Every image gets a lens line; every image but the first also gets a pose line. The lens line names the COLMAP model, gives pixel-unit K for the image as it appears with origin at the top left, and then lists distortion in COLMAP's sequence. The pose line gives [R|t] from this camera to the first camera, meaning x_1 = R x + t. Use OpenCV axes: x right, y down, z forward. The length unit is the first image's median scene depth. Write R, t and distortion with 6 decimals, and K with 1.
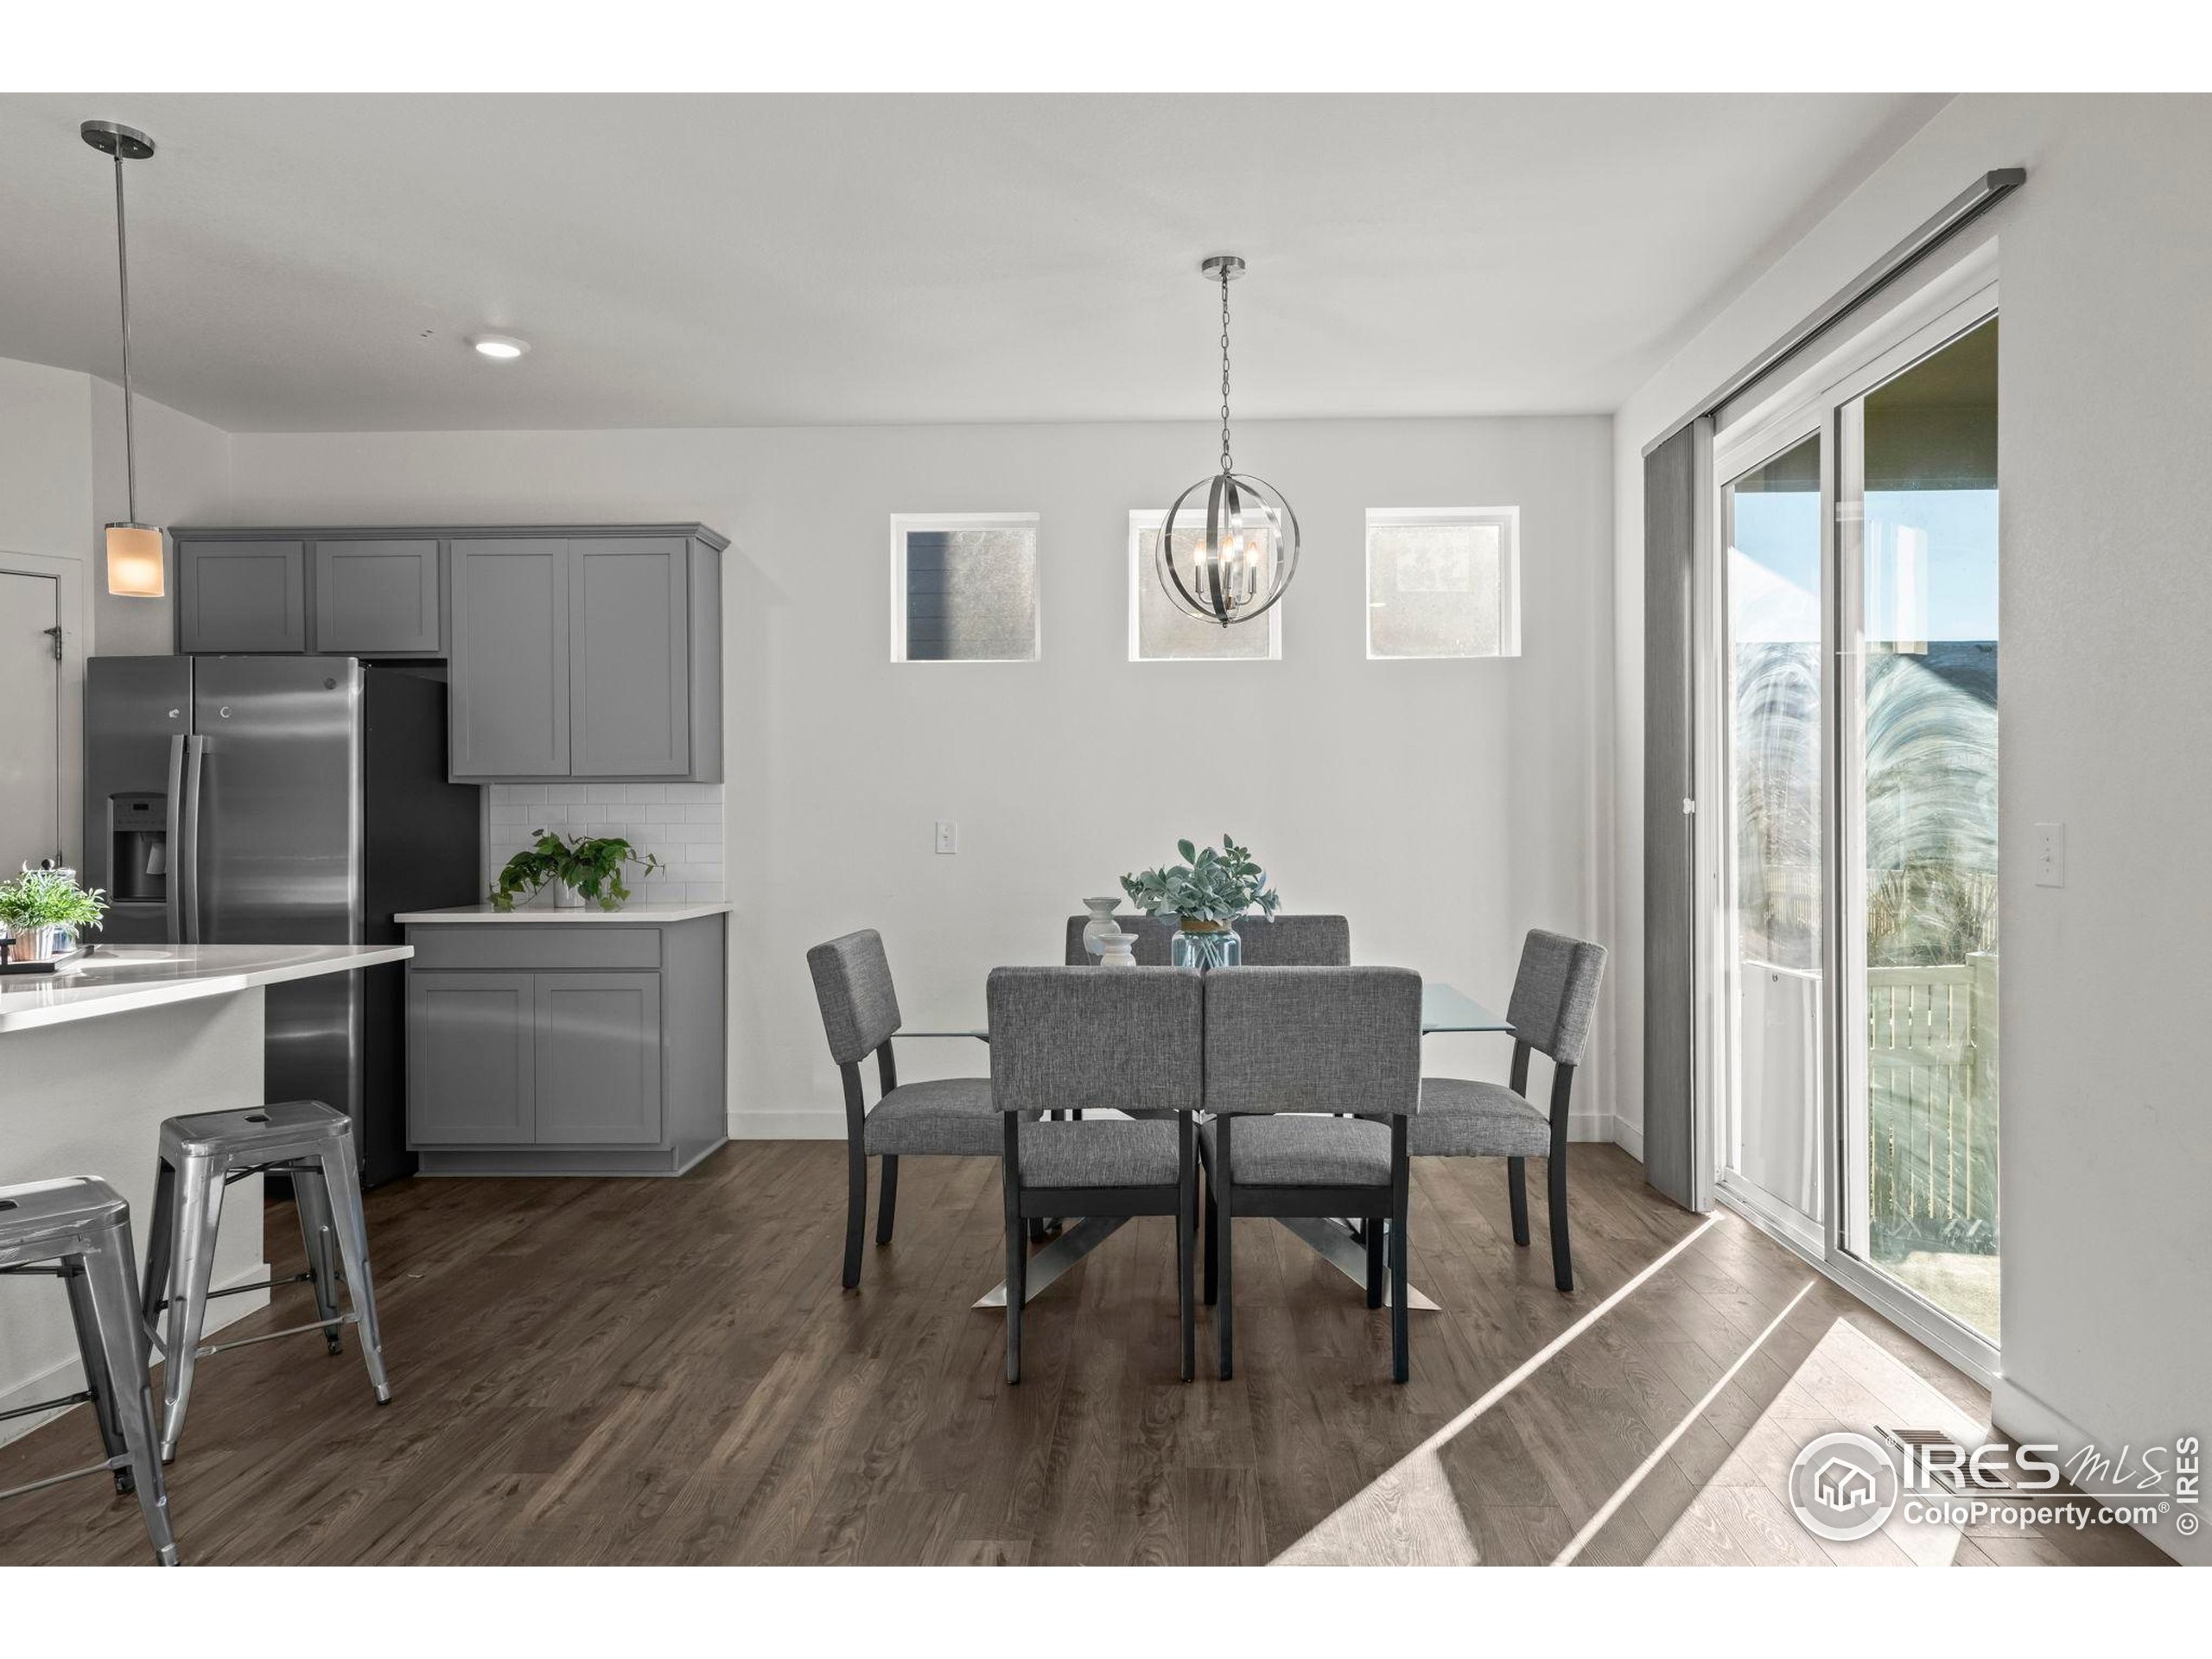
lens RADIAL K [[1378.6, 0, 1152.3], [0, 1378.6, 825.1], [0, 0, 1]] dist [0.011921, 0.001569]
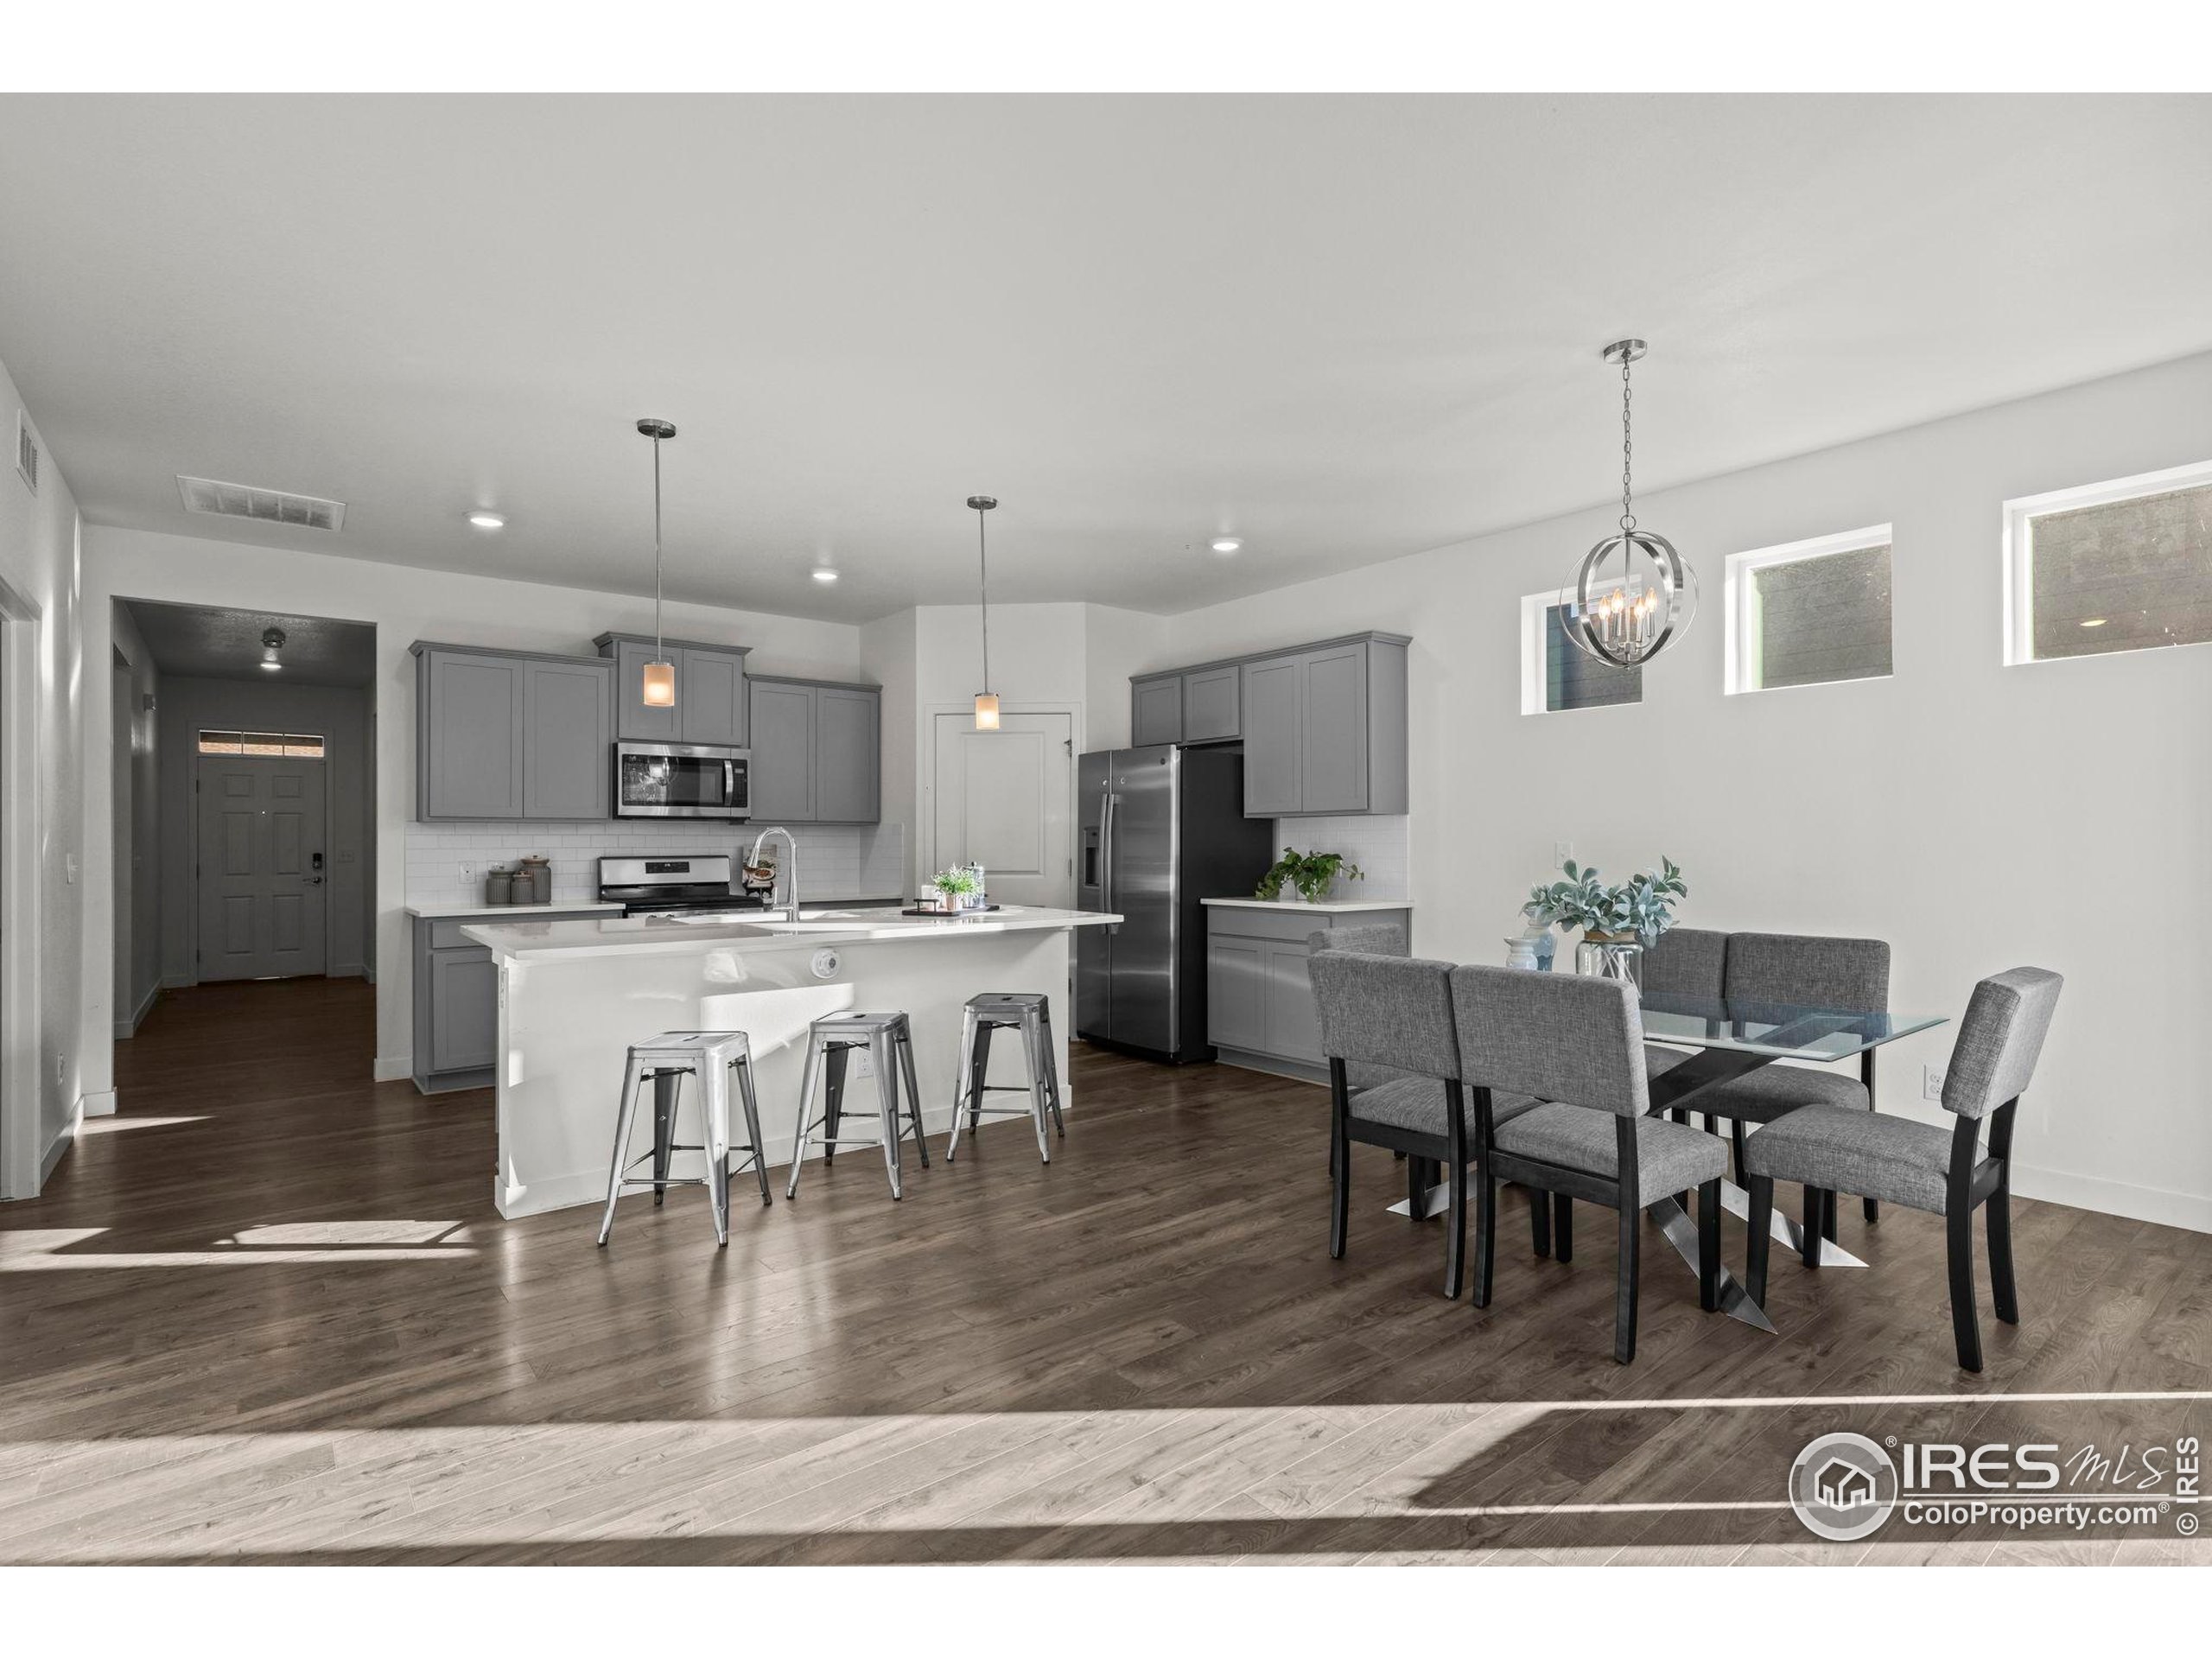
lens RADIAL K [[1087.5, 0, 1112.7], [0, 1087.5, 836.6], [0, 0, 1]] dist [0.003049, 0.000214]
pose [[0.642059, -0.003291, -0.766649, 0.381266], [-0.001102, 0.999986, -0.005215, -0.002822], [0.766655, 0.004193, 0.642046, 0.094542]]
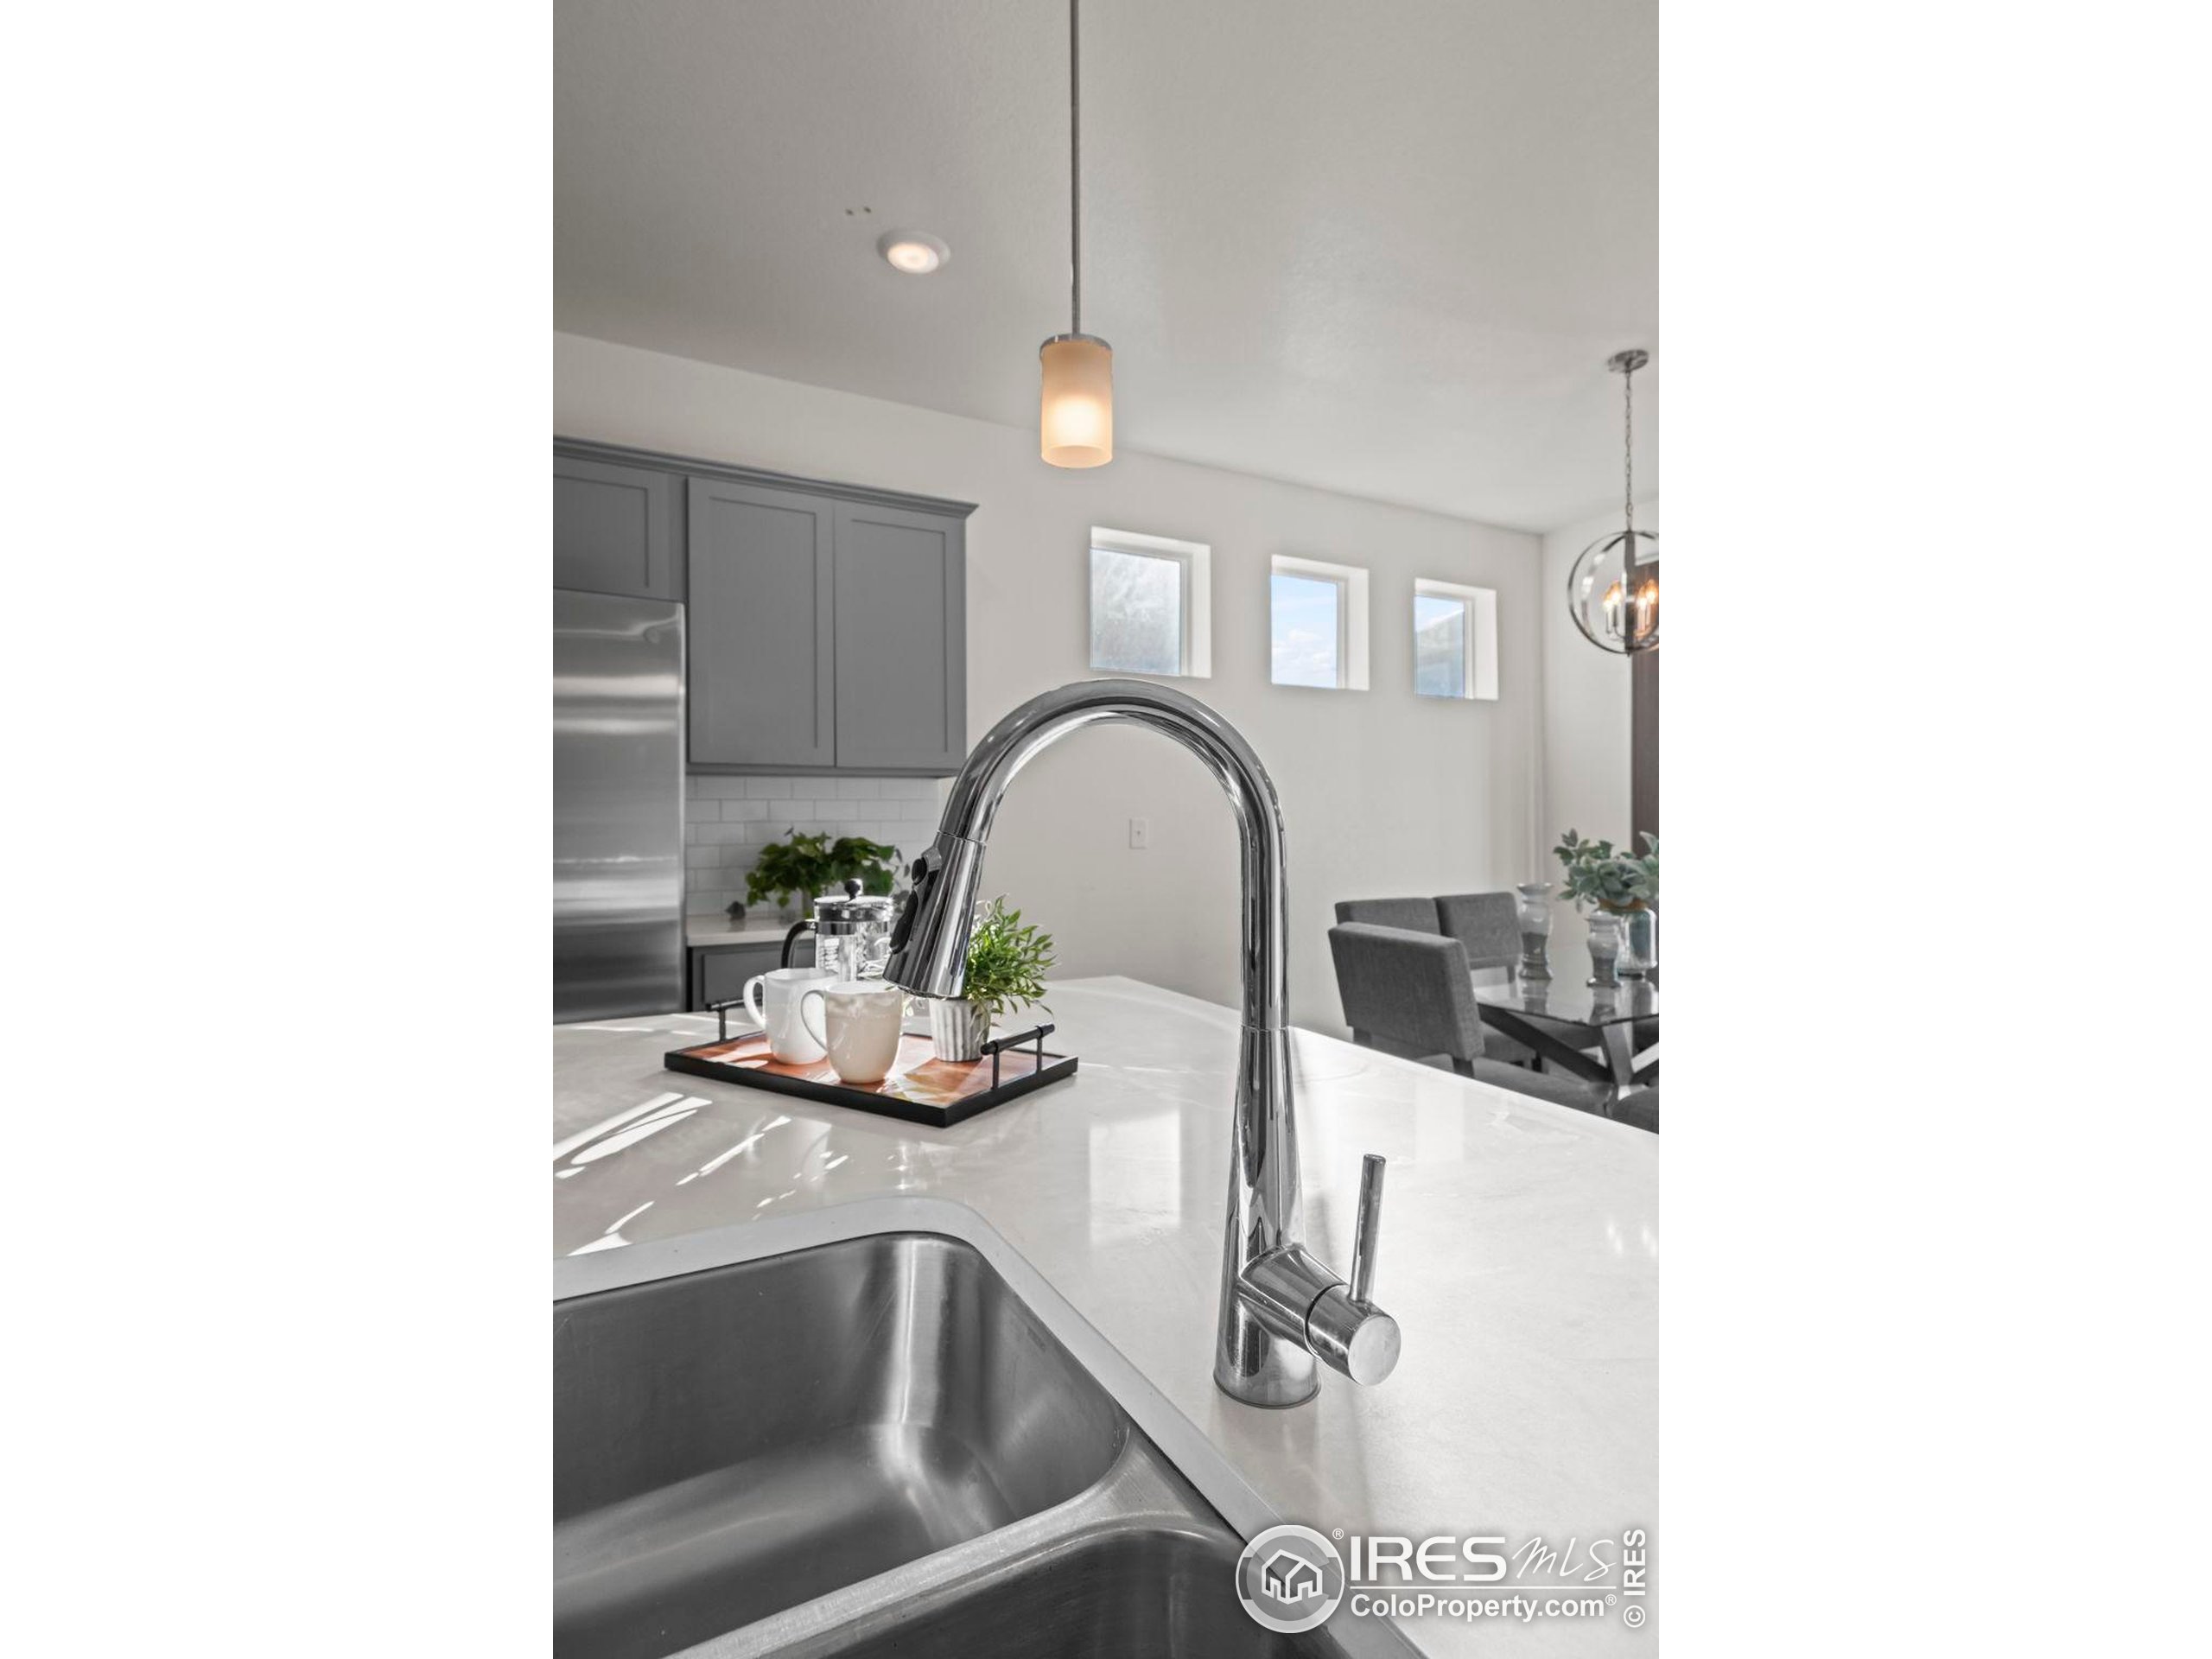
lens RADIAL K [[960.6, 0, 1112.2], [0, 960.6, 839.6], [0, 0, 1]] dist [-0.020352, -0.000051]
pose [[0.863865, -0.010997, 0.503604, -0.630497], [0.001786, 0.999822, 0.018769, -0.000065], [-0.503721, -0.015314, 0.863731, 0.414711]]
